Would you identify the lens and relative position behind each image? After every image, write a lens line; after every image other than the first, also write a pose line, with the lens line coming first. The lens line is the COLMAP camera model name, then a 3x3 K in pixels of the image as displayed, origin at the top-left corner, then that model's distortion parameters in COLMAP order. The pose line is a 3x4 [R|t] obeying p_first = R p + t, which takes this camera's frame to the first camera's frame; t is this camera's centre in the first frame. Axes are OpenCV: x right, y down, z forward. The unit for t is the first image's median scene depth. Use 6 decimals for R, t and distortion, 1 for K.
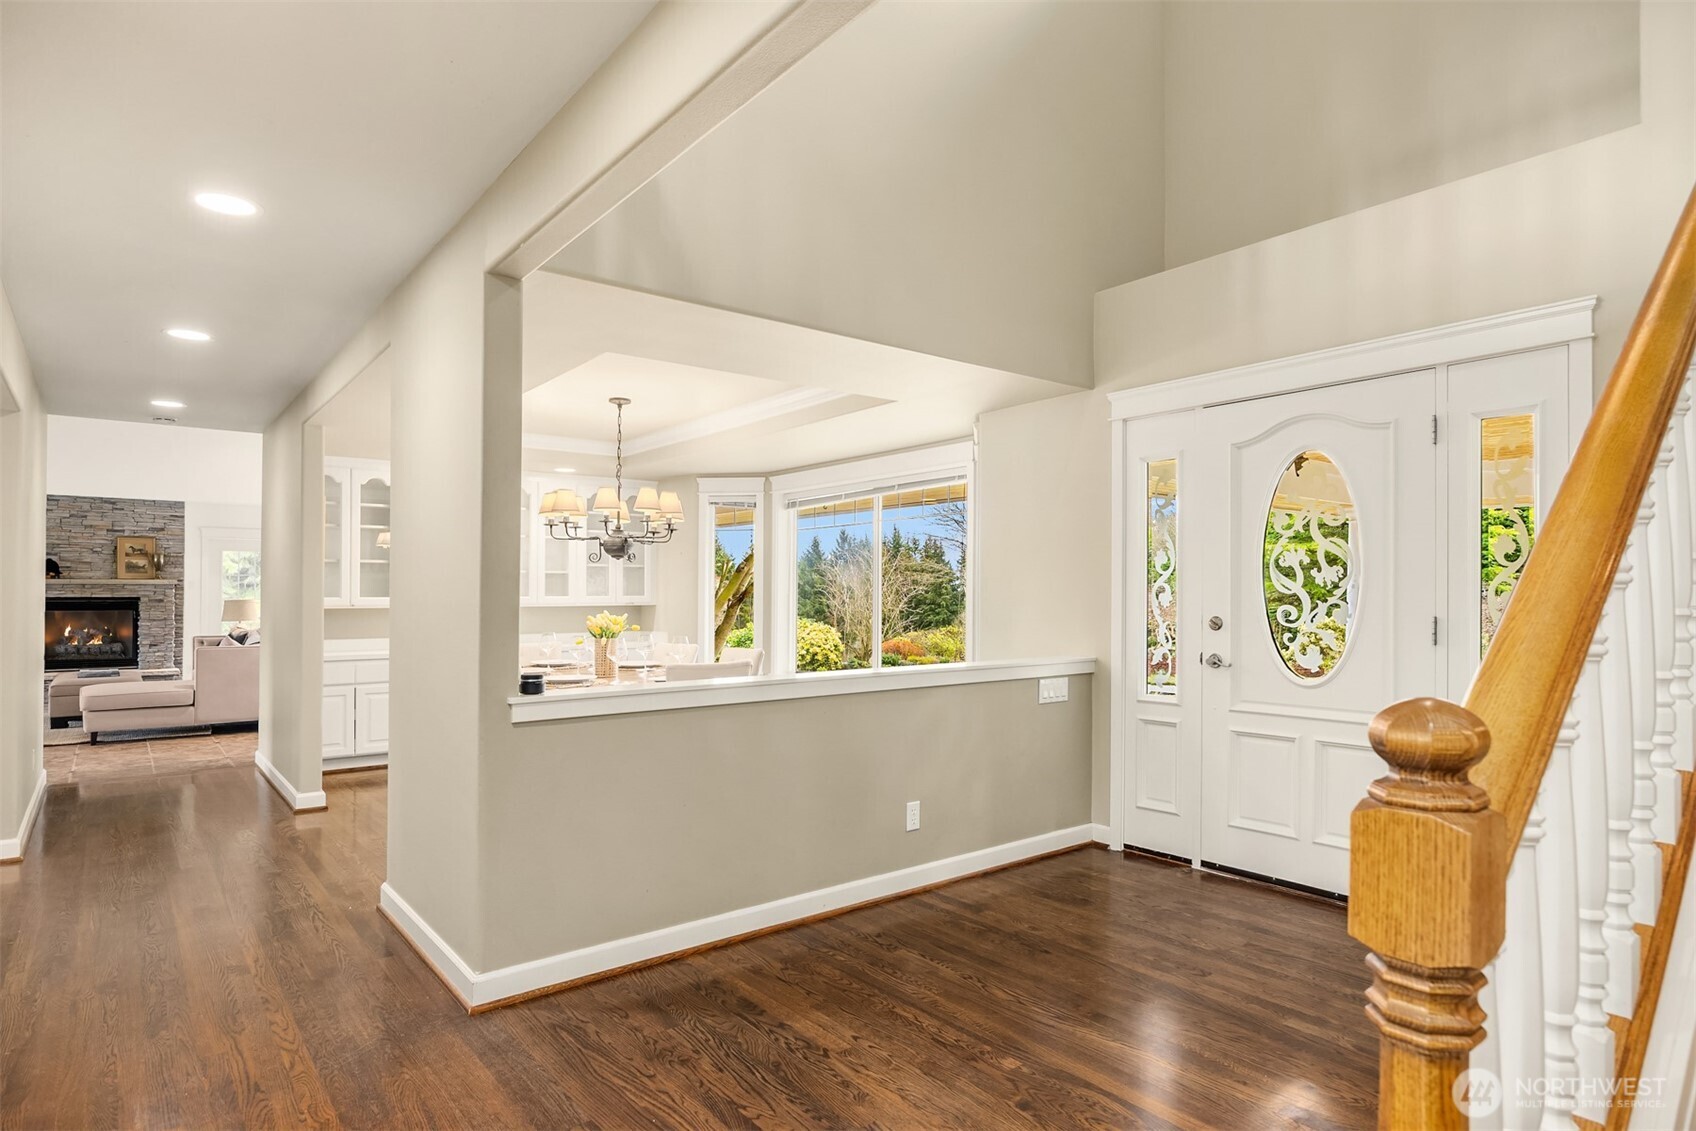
lens RADIAL K [[955.8, 0, 913.2], [0, 955.8, 569.3], [0, 0, 1]] dist [-0.003186, -0.000658]
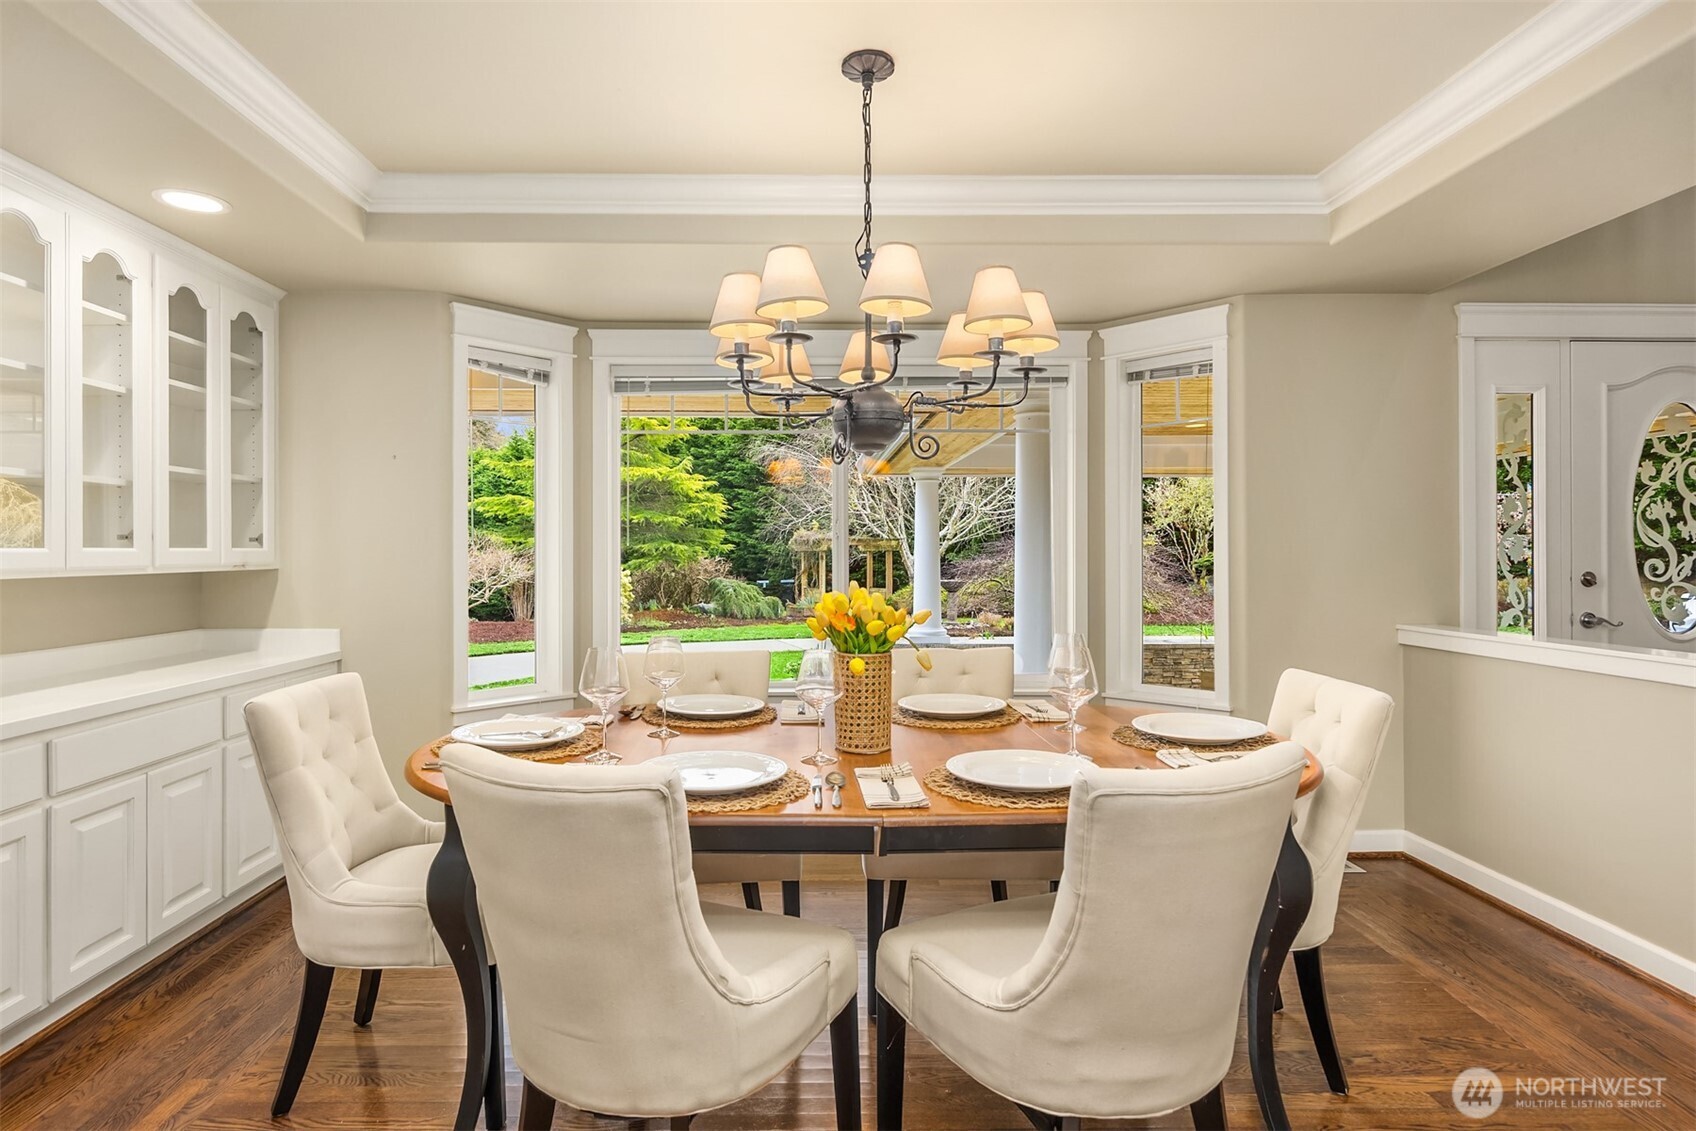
lens RADIAL K [[935.1, 0, 807.5], [0, 935.1, 551.6], [0, 0, 1]] dist [-0.001732, -0.000749]
pose [[0.638678, 0.002786, 0.769469, -0.699781], [-0.021776, 0.999658, 0.014455, 0.027615], [-0.769166, -0.025988, 0.638520, 0.832530]]
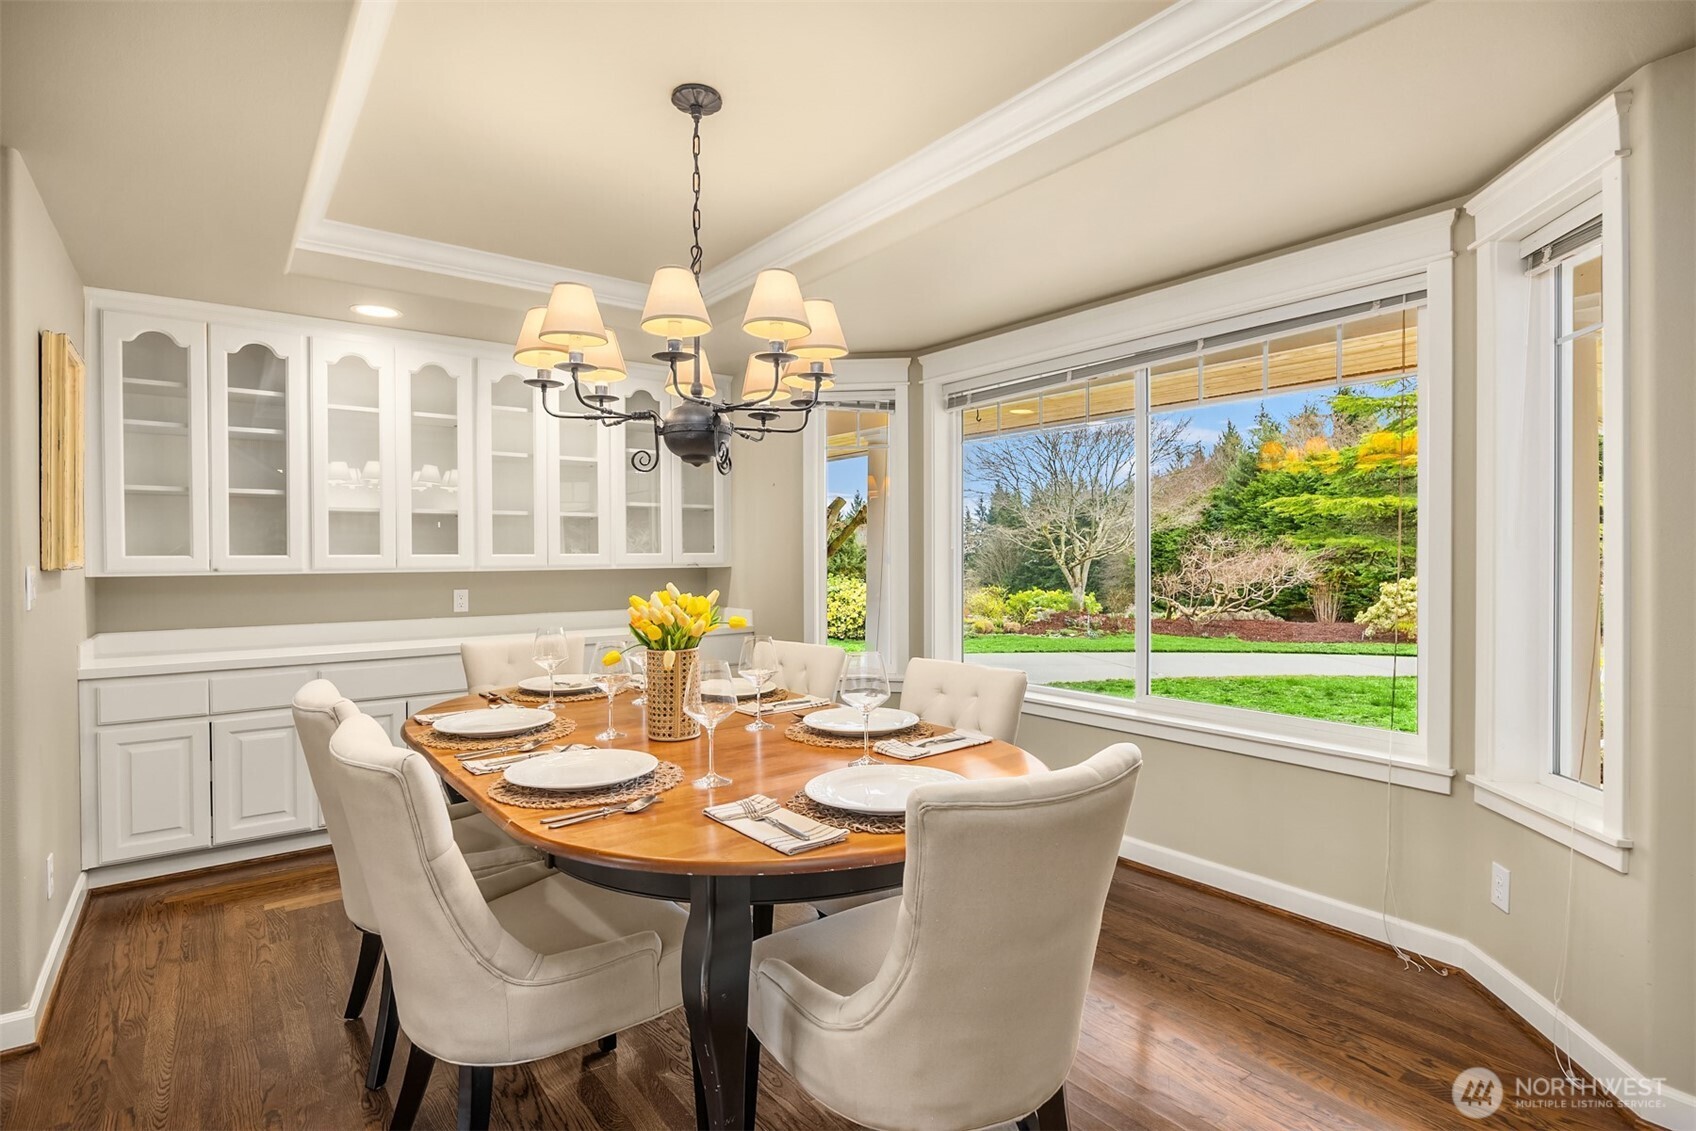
lens RADIAL K [[854.3, 0, 854.2], [0, 854.3, 569.5], [0, 0, 1]] dist [0.000880, -0.000355]
pose [[0.997776, -0.000713, -0.066648, -0.227916], [0.003705, 0.998990, 0.044780, 0.020845], [0.066548, -0.044927, 0.996771, 0.662638]]
